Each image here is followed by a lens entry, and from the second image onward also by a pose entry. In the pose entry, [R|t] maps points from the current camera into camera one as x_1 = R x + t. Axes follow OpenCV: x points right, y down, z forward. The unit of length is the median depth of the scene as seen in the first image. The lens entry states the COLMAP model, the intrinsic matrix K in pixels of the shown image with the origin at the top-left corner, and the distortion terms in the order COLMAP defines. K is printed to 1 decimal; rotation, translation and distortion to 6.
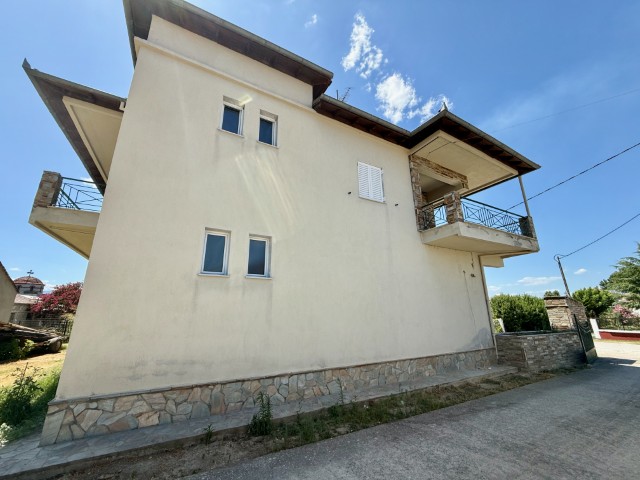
lens RADIAL K [[254.8, 0, 317.7], [0, 254.8, 239.1], [0, 0, 1]] dist [-0.002376, 0.000396]
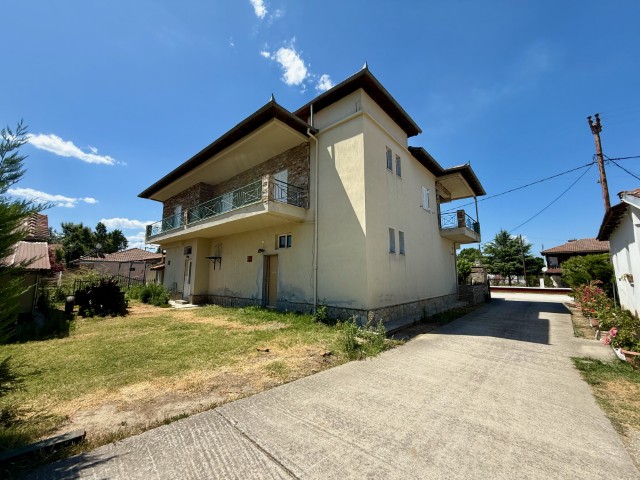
lens RADIAL K [[254.8, 0, 322.5], [0, 254.8, 241.0], [0, 0, 1]] dist [-0.002376, 0.000396]
pose [[0.937375, 0.053681, 0.344162, -0.956666], [-0.102721, 0.986714, 0.125874, -0.085129], [-0.332832, -0.153344, 0.930435, -0.369178]]
